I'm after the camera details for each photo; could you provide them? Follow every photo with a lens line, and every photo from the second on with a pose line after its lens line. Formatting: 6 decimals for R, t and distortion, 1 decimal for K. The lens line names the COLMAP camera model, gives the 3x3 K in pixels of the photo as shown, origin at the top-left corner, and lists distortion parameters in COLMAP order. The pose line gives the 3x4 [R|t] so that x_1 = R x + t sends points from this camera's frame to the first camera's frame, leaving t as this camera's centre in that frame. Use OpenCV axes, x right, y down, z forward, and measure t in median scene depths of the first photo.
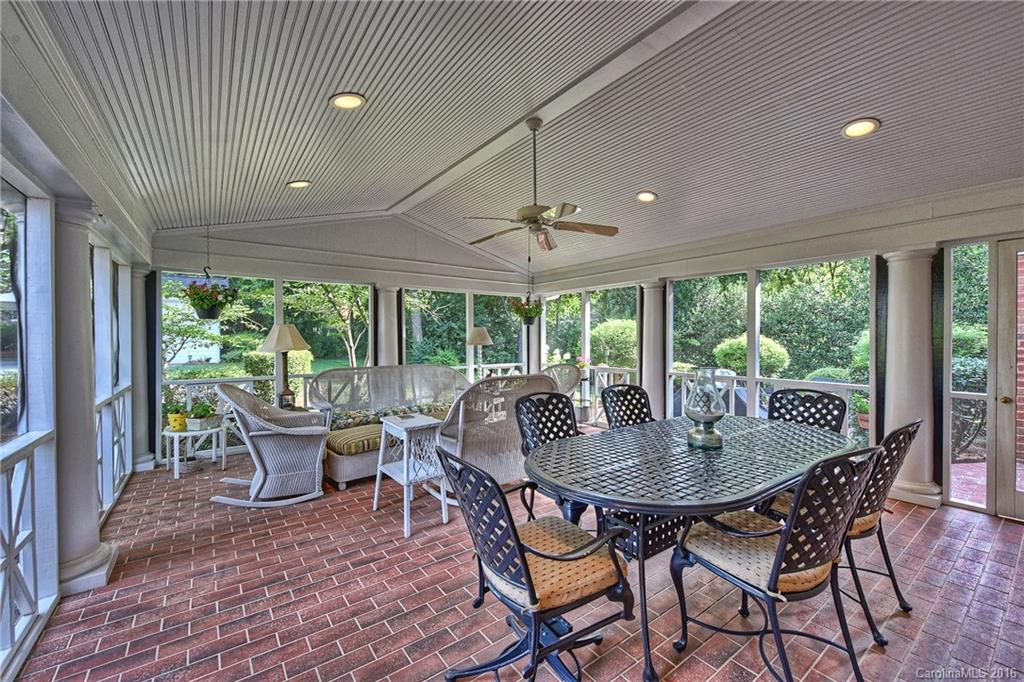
lens RADIAL K [[419.9, 0, 512.5], [0, 419.9, 340.6], [0, 0, 1]] dist [0.000400, -0.000244]
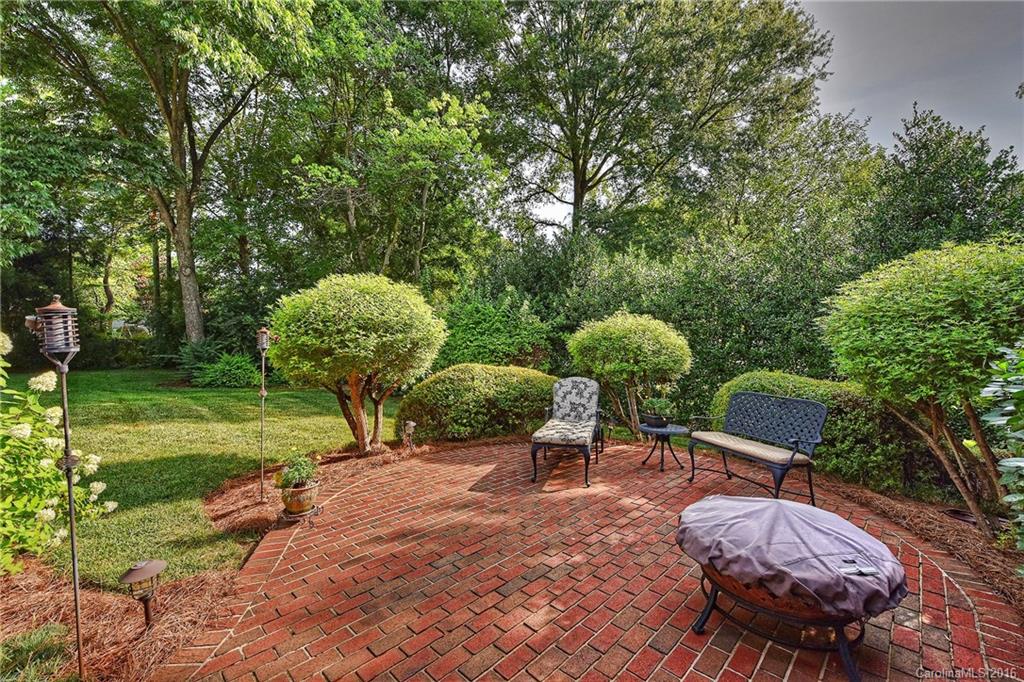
lens RADIAL K [[419.9, 0, 513.8], [0, 419.9, 343.4], [0, 0, 1]] dist [0.000400, -0.000244]
pose [[0.986886, -0.002766, 0.161397, 0.272863], [0.005129, 0.999886, -0.014225, 0.026402], [-0.161339, 0.014866, 0.986787, 0.396807]]
